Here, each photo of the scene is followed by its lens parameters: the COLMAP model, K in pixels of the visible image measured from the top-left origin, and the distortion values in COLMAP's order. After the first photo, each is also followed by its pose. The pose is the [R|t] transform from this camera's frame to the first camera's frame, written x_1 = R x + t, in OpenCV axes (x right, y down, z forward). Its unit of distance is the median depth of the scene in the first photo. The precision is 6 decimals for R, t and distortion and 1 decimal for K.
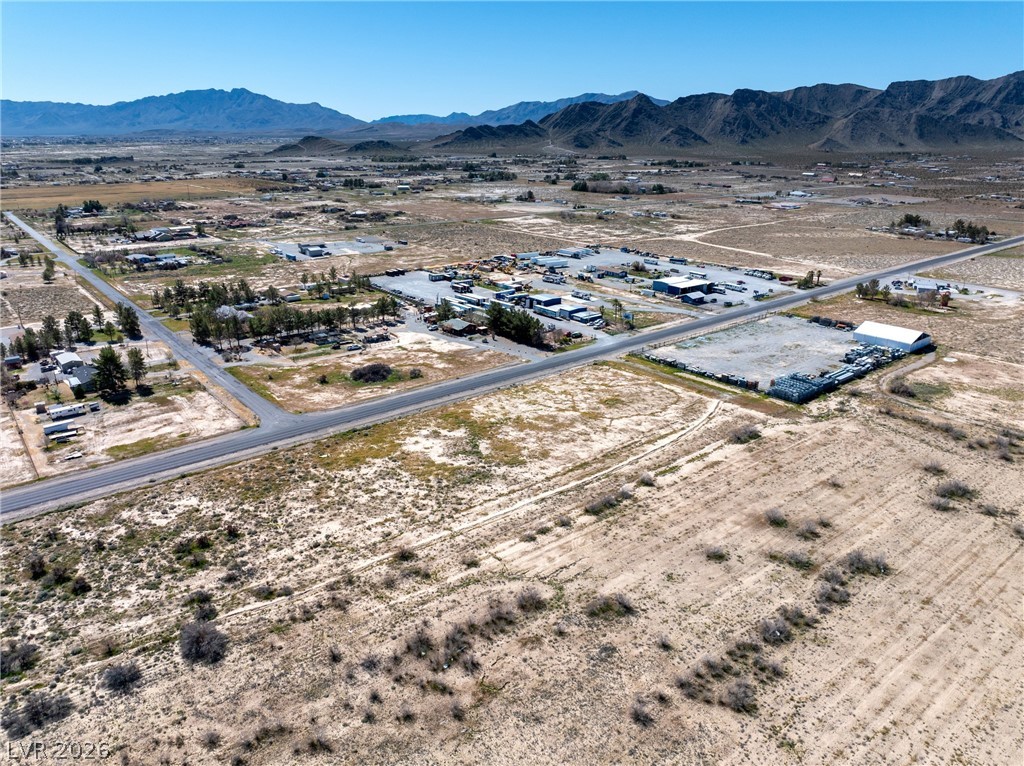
lens RADIAL K [[727.5, 0, 510.2], [0, 727.5, 374.8], [0, 0, 1]] dist [-0.040371, 0.001523]
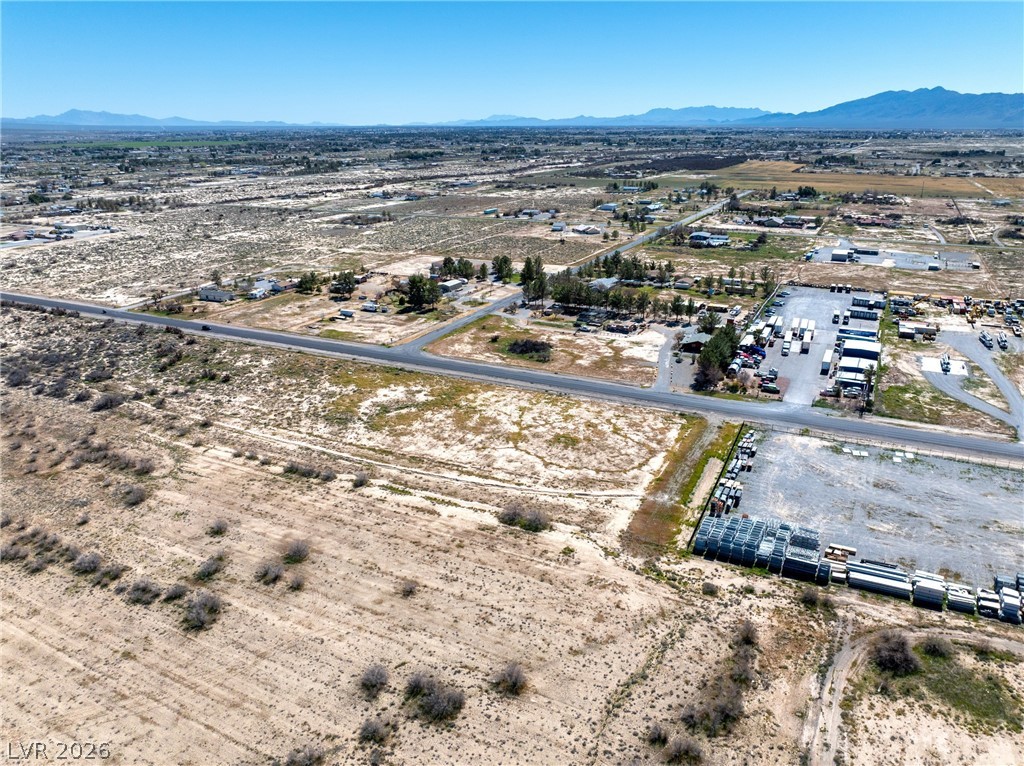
lens RADIAL K [[727.5, 0, 516.1], [0, 727.5, 372.0], [0, 0, 1]] dist [-0.040371, 0.001523]
pose [[0.409062, 0.288032, -0.865855, 0.942120], [-0.283174, 0.942100, 0.179614, -0.196995], [0.867456, 0.171714, 0.466940, 0.621469]]
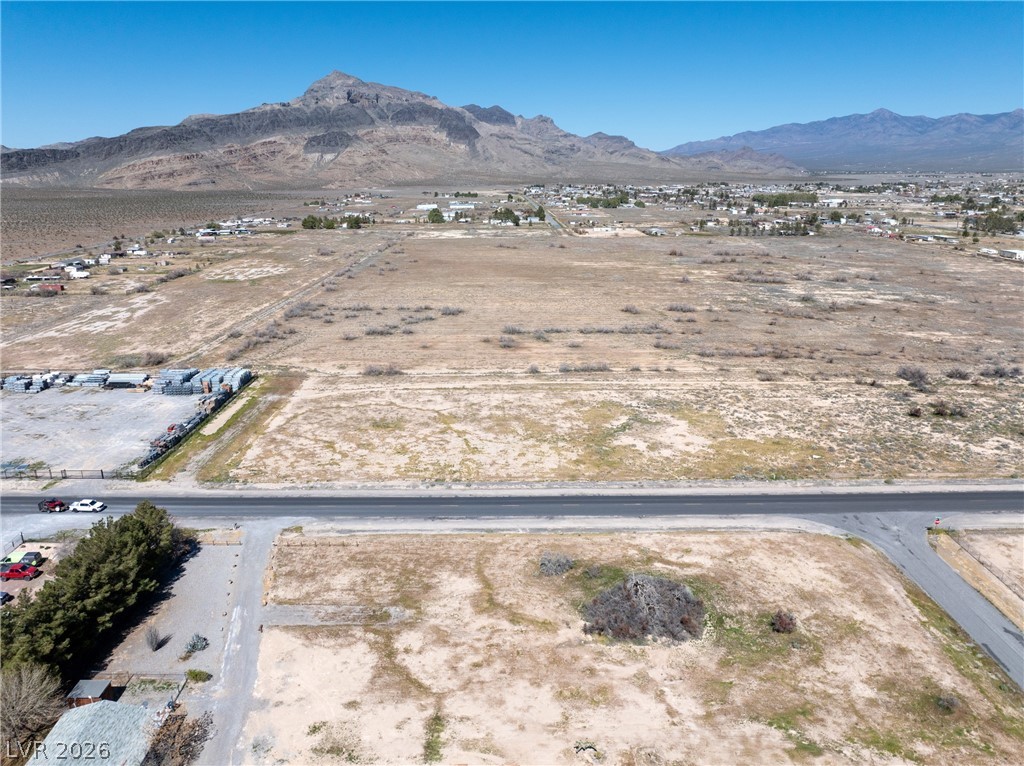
lens RADIAL K [[727.5, 0, 515.8], [0, 727.5, 380.1], [0, 0, 1]] dist [-0.040371, 0.001523]
pose [[-0.775448, -0.173472, 0.607114, -0.434295], [0.208437, 0.837289, 0.505471, -0.379142], [-0.596015, 0.518512, -0.613117, 1.529730]]
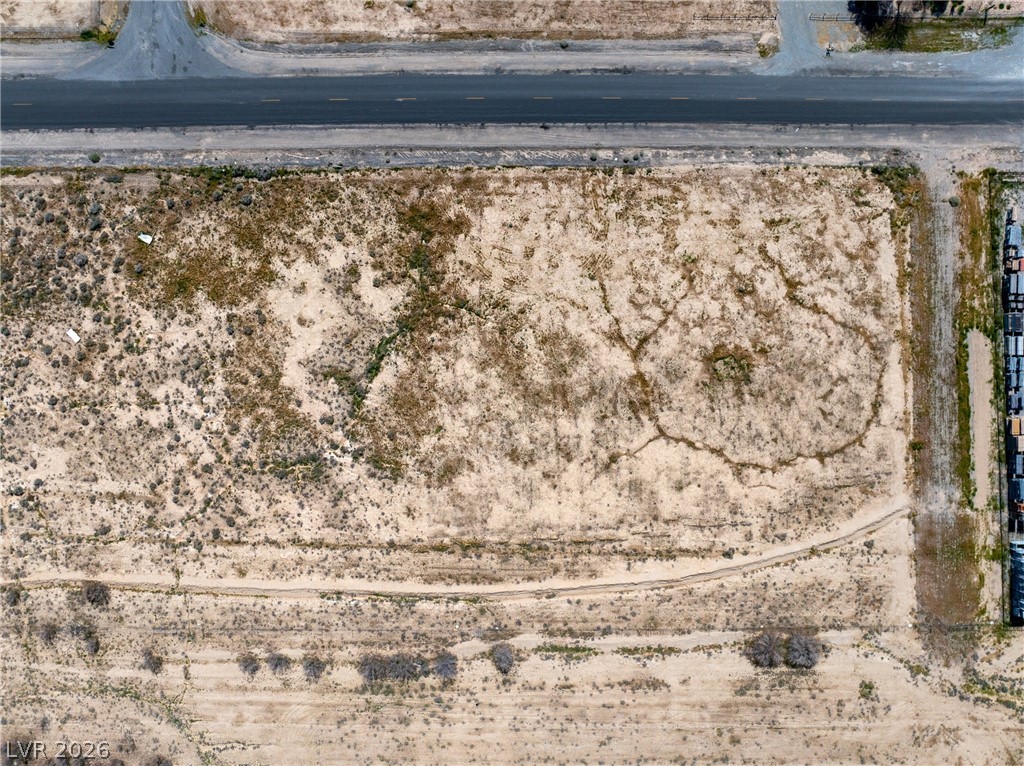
lens RADIAL K [[727.5, 0, 514.5], [0, 727.5, 343.6], [0, 0, 1]] dist [-0.040371, 0.001523]
pose [[0.777228, 0.629083, -0.013082, 0.030354], [-0.197980, 0.264231, 0.943921, -0.445908], [0.597261, -0.731052, 0.329914, 0.882350]]
